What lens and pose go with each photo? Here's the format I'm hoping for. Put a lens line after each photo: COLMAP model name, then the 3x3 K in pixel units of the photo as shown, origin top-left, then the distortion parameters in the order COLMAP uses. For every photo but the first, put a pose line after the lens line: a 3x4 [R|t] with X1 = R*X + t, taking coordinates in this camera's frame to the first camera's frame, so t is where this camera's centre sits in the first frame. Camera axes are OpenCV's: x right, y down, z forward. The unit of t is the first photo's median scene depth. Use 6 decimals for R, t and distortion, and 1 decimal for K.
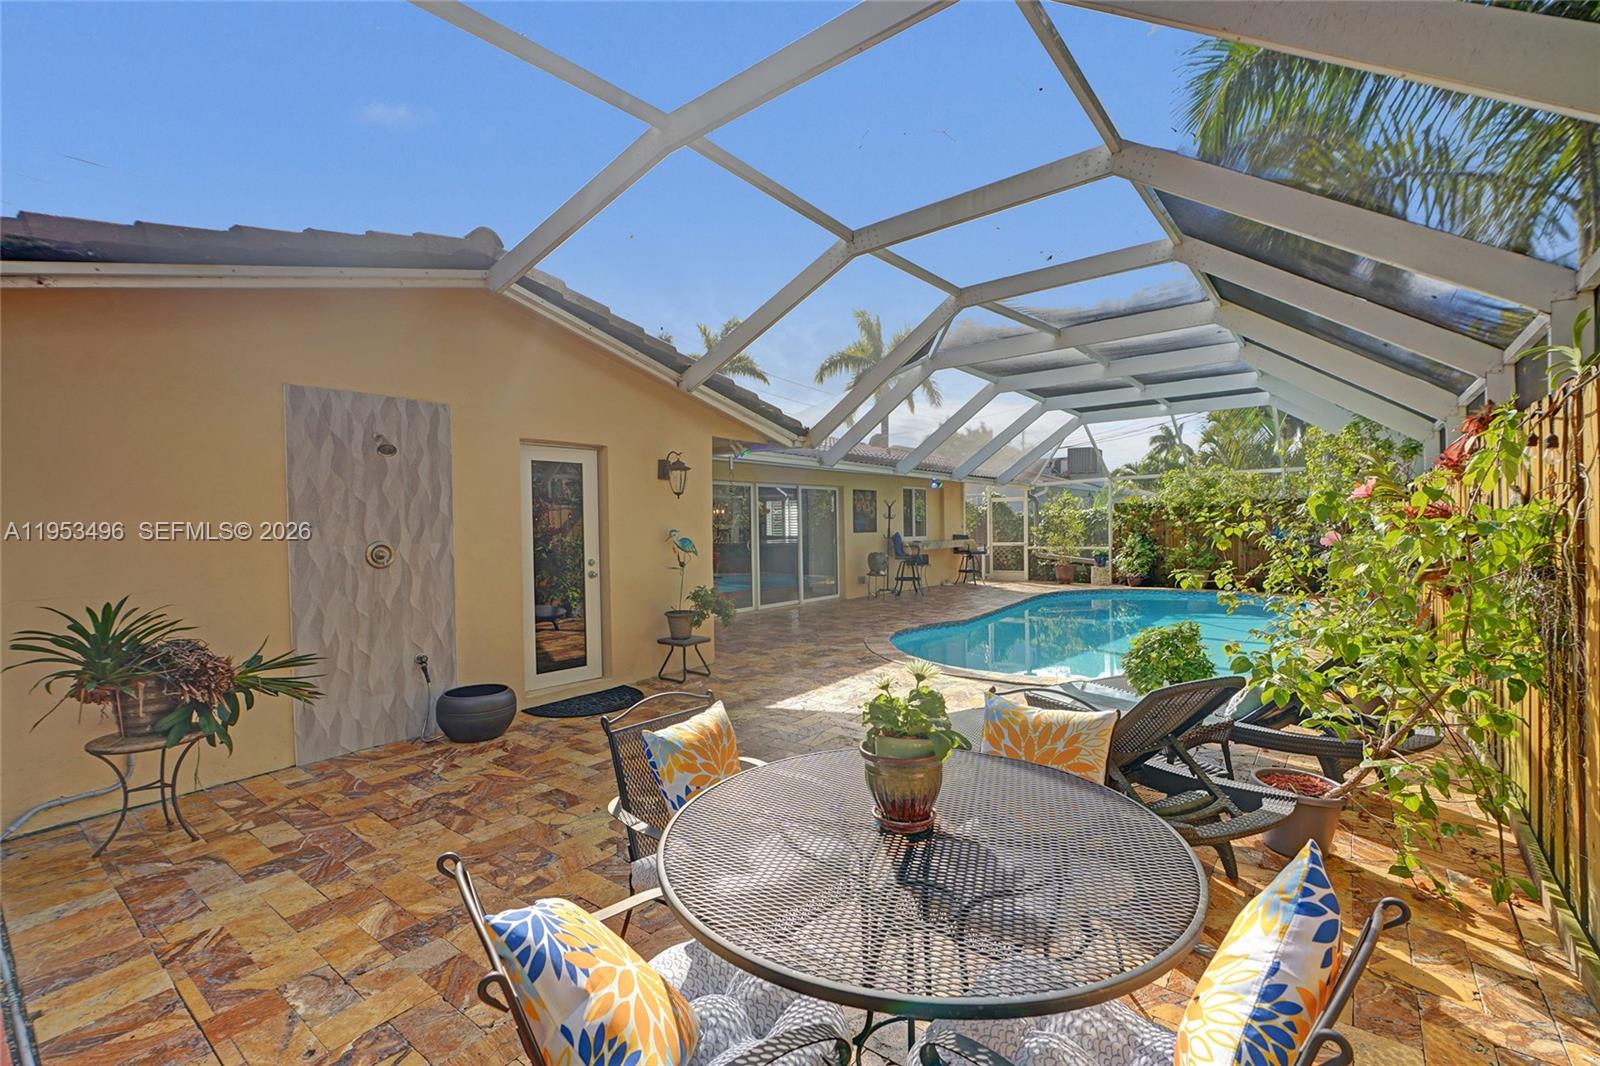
lens RADIAL K [[706.7, 0, 802.0], [0, 706.7, 538.2], [0, 0, 1]] dist [-0.012352, 0.005709]
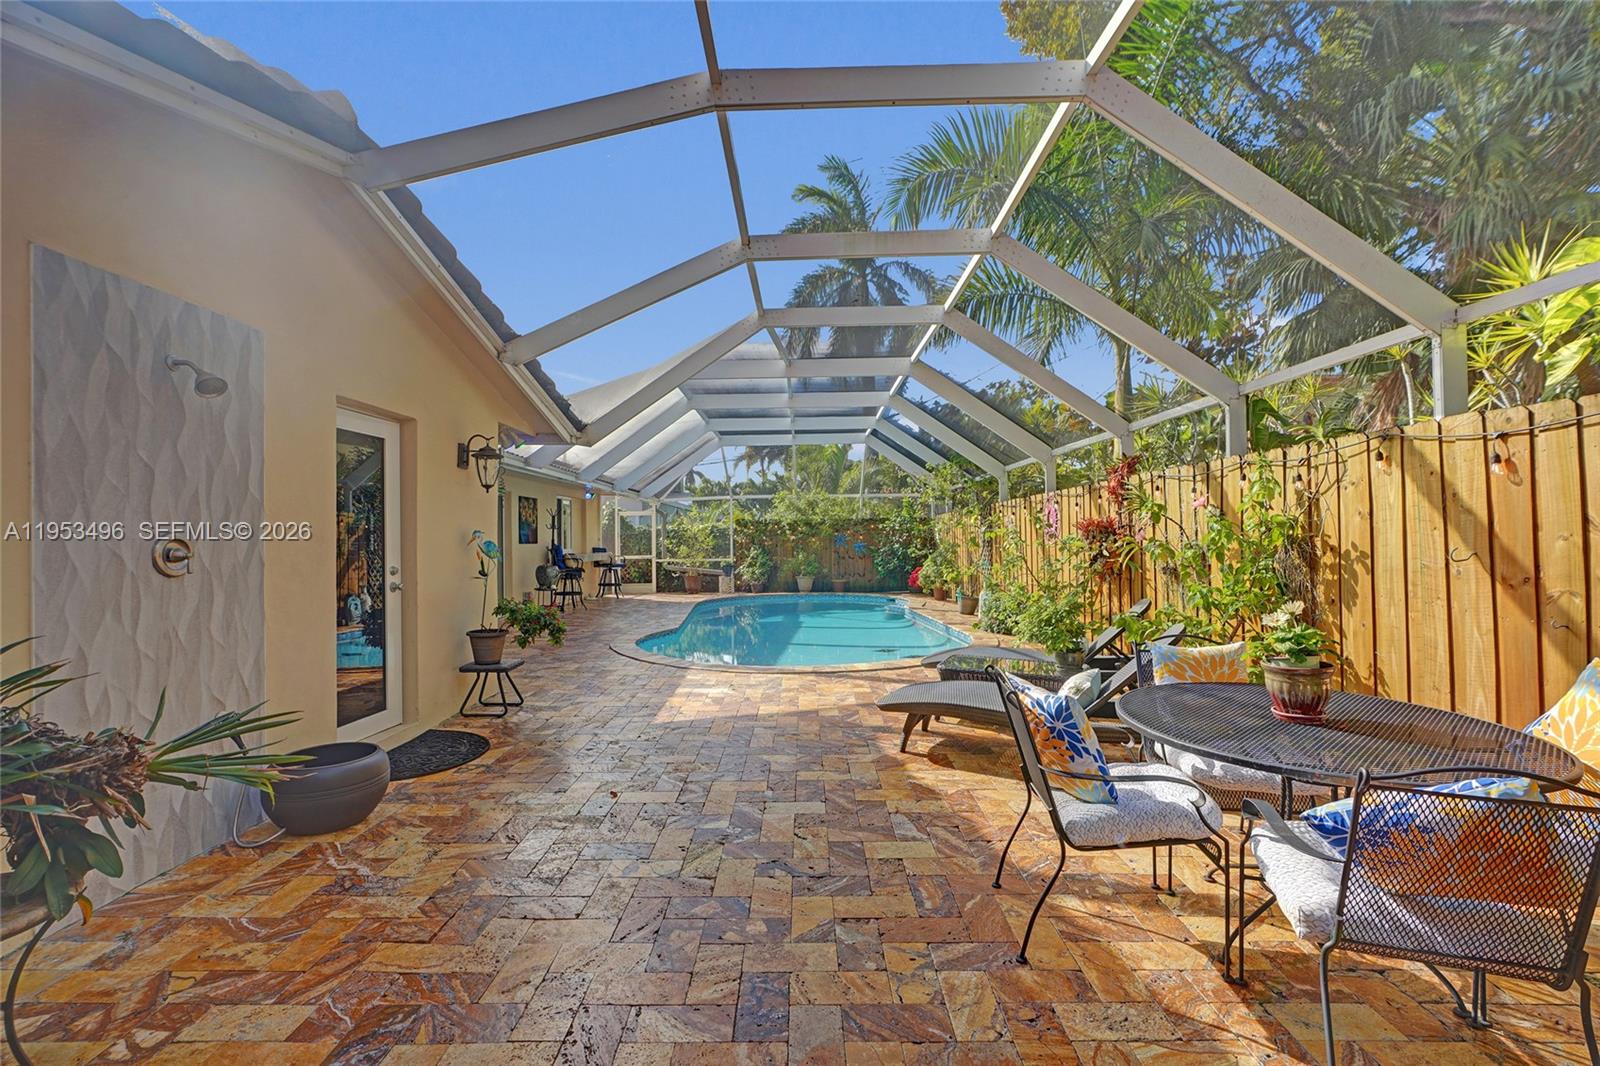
lens RADIAL K [[706.7, 0, 798.7], [0, 706.7, 533.4], [0, 0, 1]] dist [-0.012352, 0.005709]
pose [[0.792021, 0.012286, 0.610370, -0.383150], [0.008478, 0.999480, -0.031119, 0.019982], [-0.610435, 0.029822, 0.791505, 0.129628]]
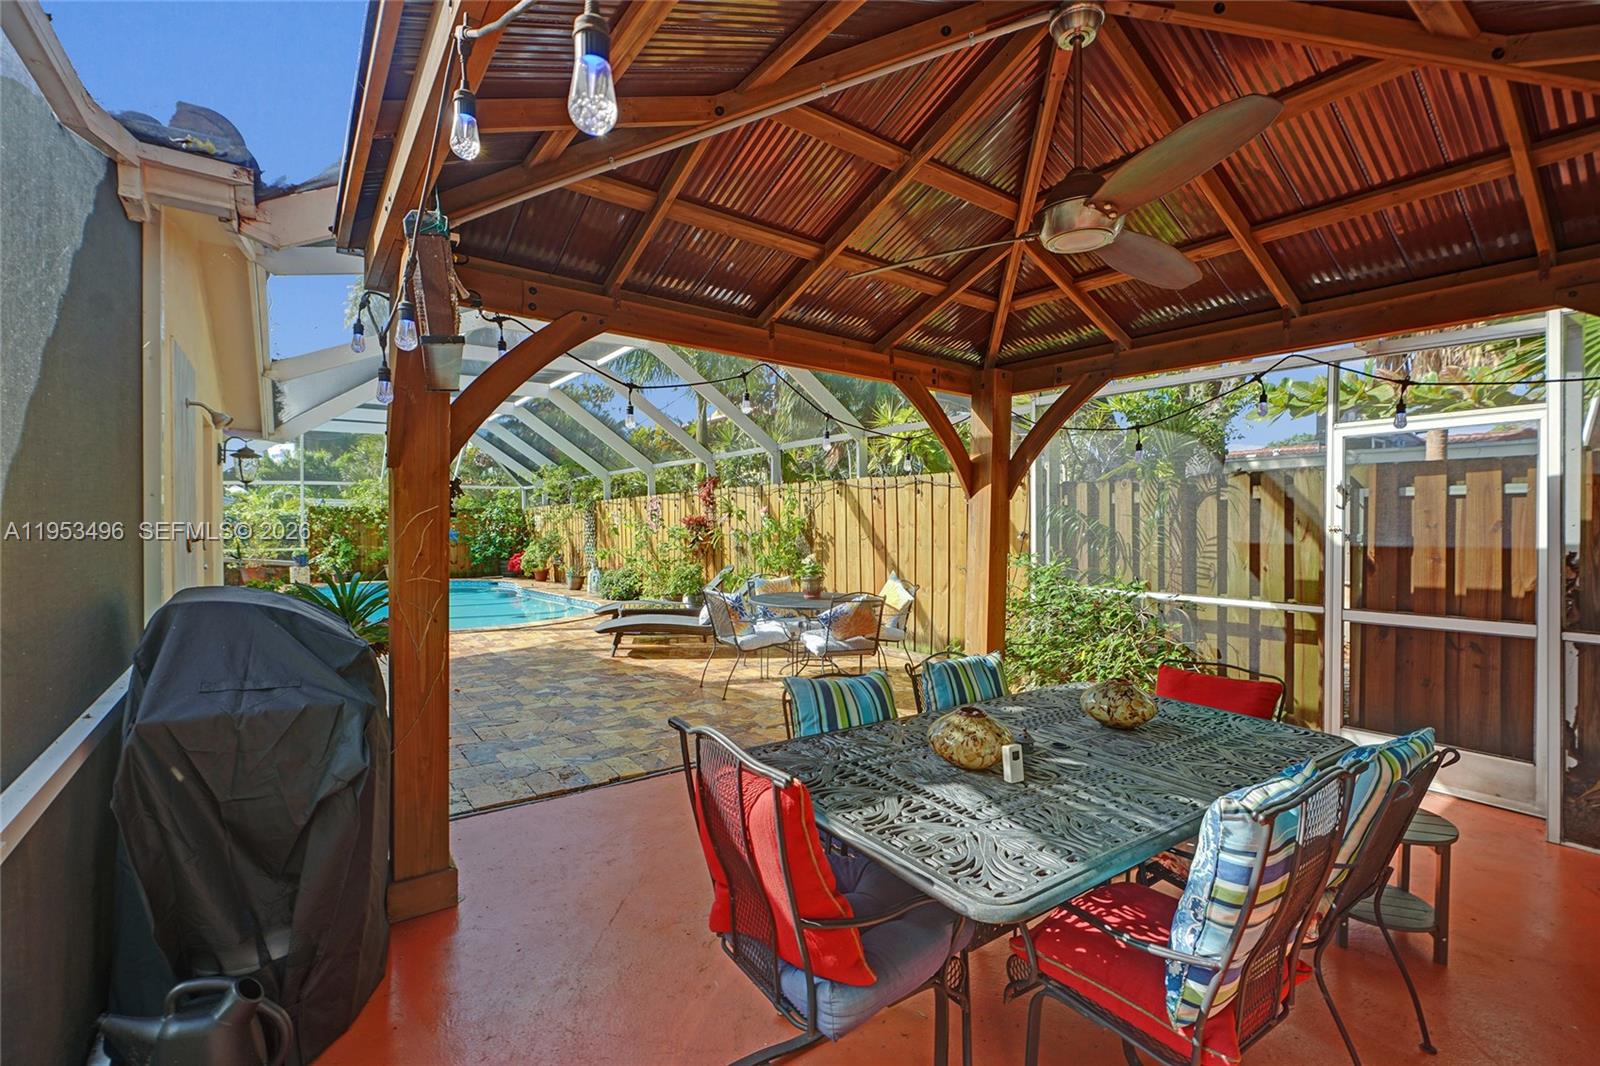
lens RADIAL K [[706.7, 0, 800.2], [0, 706.7, 537.2], [0, 0, 1]] dist [-0.012352, 0.005709]
pose [[0.273275, -0.001053, 0.961935, -0.876550], [0.014921, 0.999884, -0.003144, 0.025923], [-0.961820, 0.015212, 0.273259, 0.016298]]
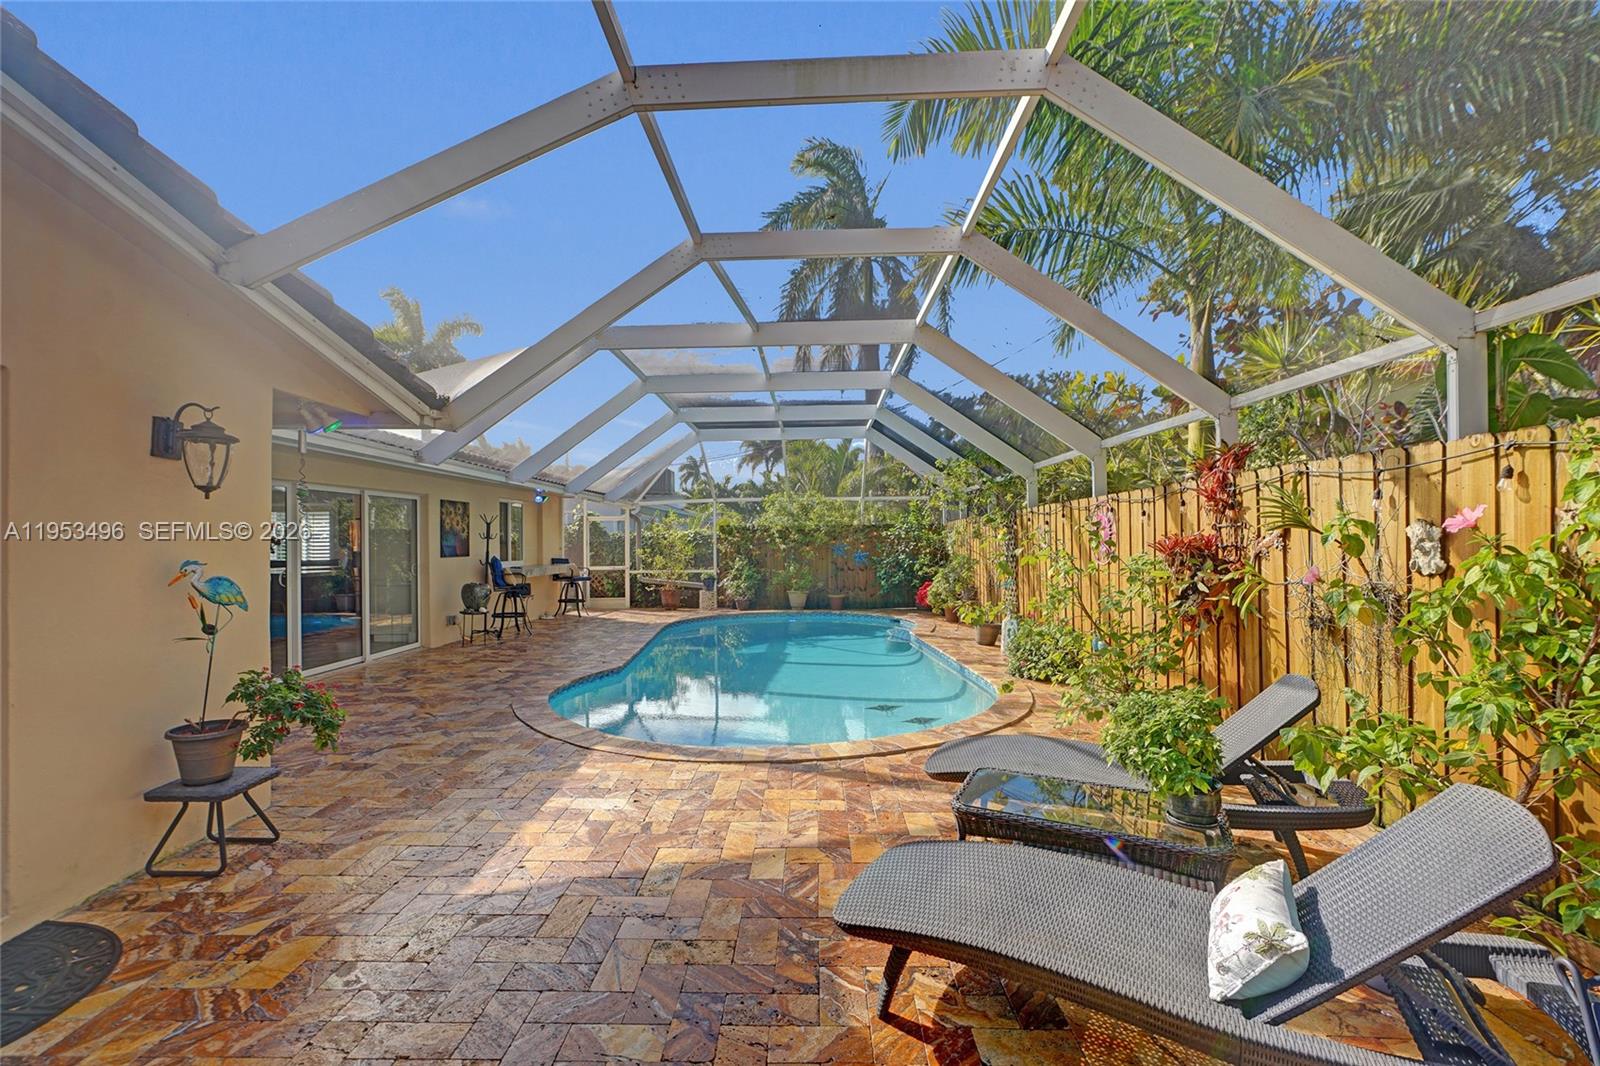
lens RADIAL K [[706.7, 0, 797.8], [0, 706.7, 537.6], [0, 0, 1]] dist [-0.012352, 0.005709]
pose [[0.802233, 0.011174, 0.596906, -0.134592], [0.006304, 0.999611, -0.027185, -0.012244], [-0.596977, 0.025572, 0.801851, 0.350455]]
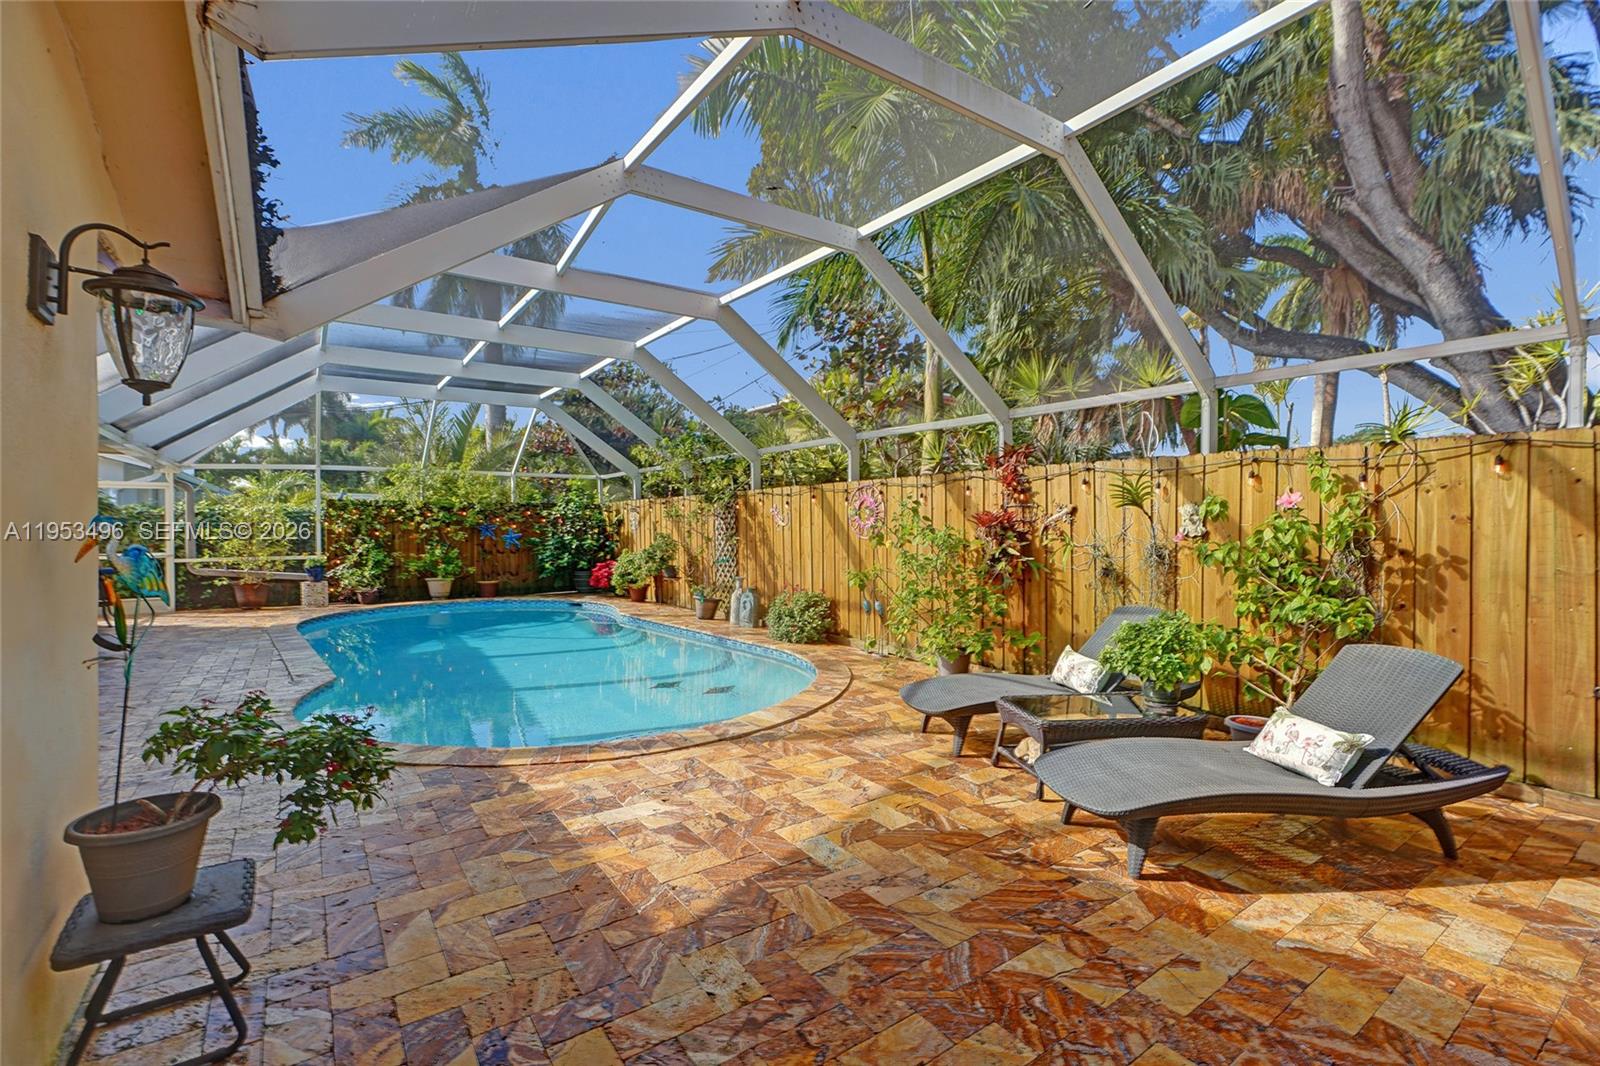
lens RADIAL K [[706.7, 0, 798.9], [0, 706.7, 534.2], [0, 0, 1]] dist [-0.012352, 0.005709]
pose [[0.286086, 0.002041, 0.958202, -0.361277], [0.011851, 0.999914, -0.005668, -0.000817], [-0.958131, 0.012977, 0.286037, 0.666670]]
